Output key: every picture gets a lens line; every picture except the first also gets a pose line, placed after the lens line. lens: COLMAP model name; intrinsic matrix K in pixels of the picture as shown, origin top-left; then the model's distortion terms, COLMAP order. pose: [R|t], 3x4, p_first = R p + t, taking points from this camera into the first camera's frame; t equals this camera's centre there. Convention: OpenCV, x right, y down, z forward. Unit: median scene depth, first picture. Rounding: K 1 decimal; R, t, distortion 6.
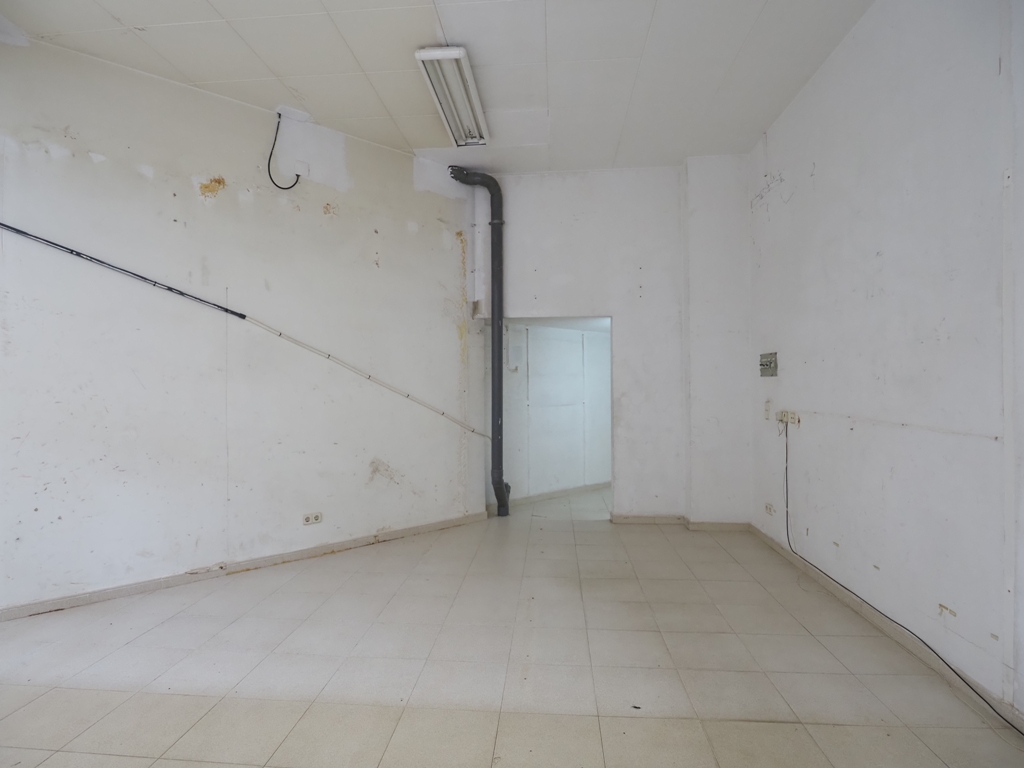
lens RADIAL K [[550.4, 0, 505.0], [0, 550.4, 385.2], [0, 0, 1]] dist [-0.001722, -0.010056]
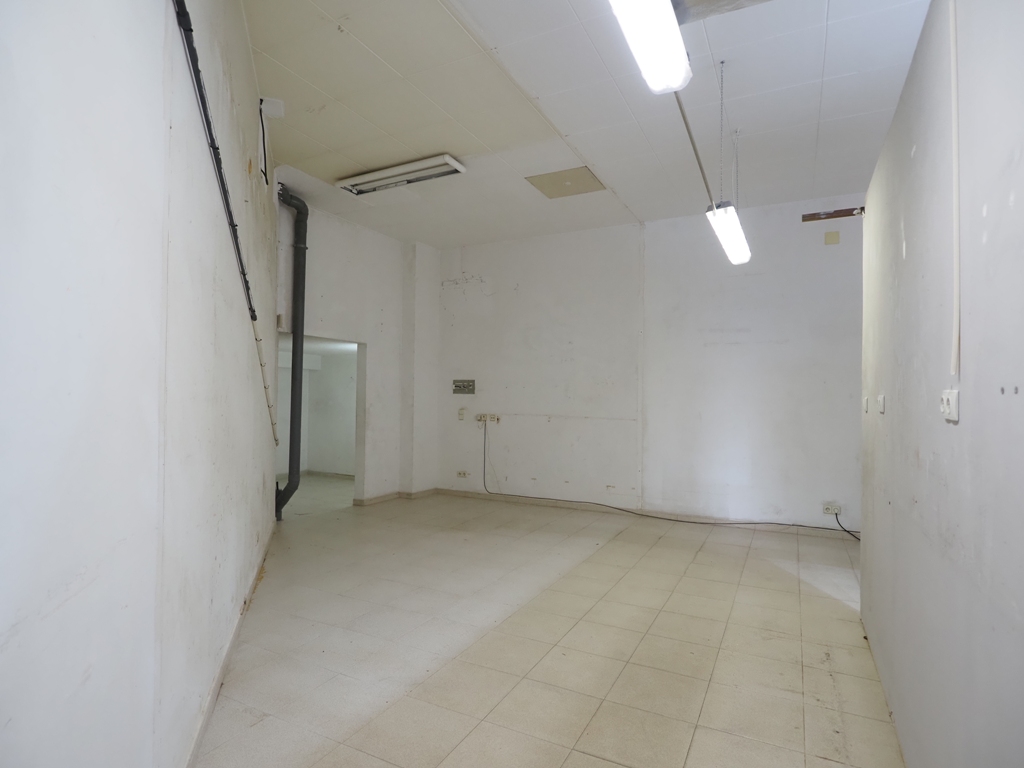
lens RADIAL K [[550.4, 0, 505.0], [0, 550.4, 385.2], [0, 0, 1]] dist [-0.001722, -0.010056]
pose [[0.384079, 0.033499, 0.922692, -1.040309], [-0.015598, 0.999434, -0.029792, 0.005493], [-0.923169, -0.002949, 0.384384, 0.254527]]
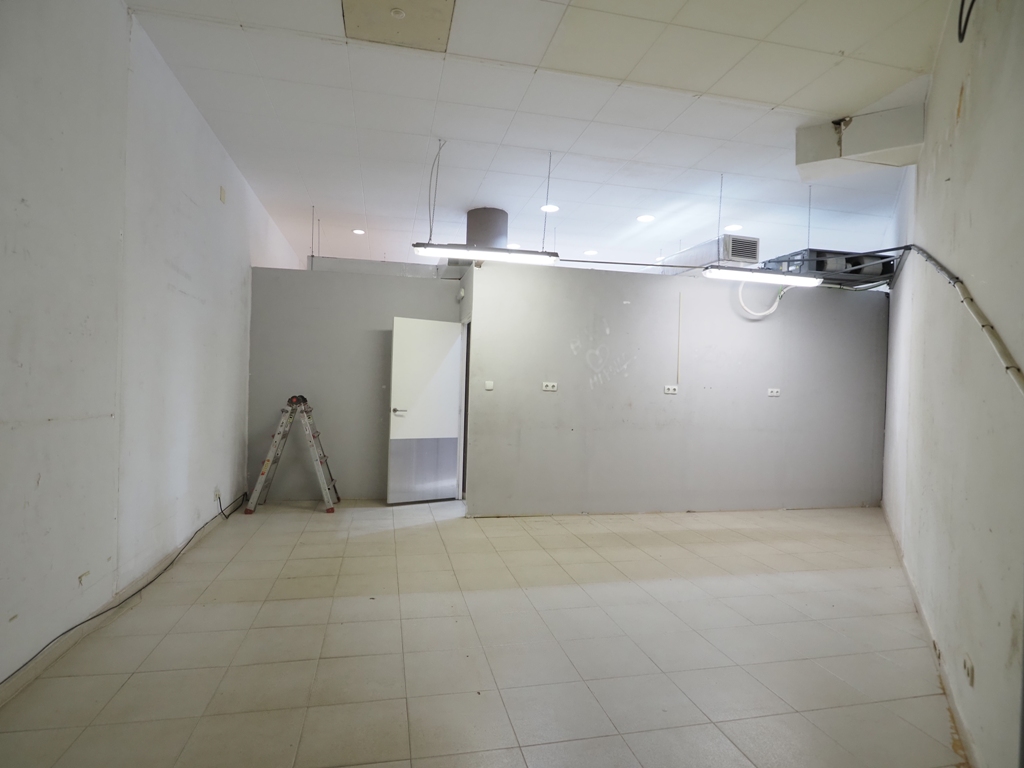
lens RADIAL K [[550.4, 0, 505.0], [0, 550.4, 385.2], [0, 0, 1]] dist [-0.001722, -0.010056]
pose [[-0.954445, -0.017134, -0.297895, 0.182114], [-0.017481, 0.999846, -0.001500, 0.002548], [0.297875, 0.003776, -0.954597, 1.315350]]
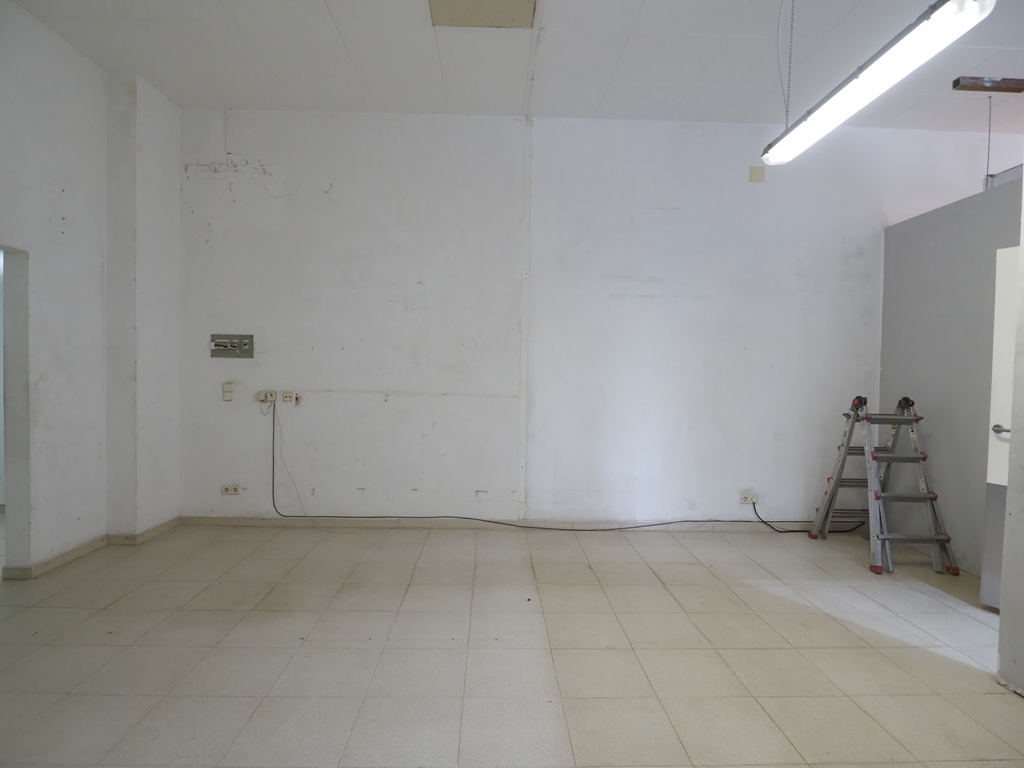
lens RADIAL K [[550.4, 0, 505.0], [0, 550.4, 385.2], [0, 0, 1]] dist [-0.001722, -0.010056]
pose [[-0.111682, -0.020580, 0.993531, -0.590193], [-0.015270, 0.999703, 0.018992, 0.007429], [-0.993627, -0.013050, -0.111963, 0.638561]]
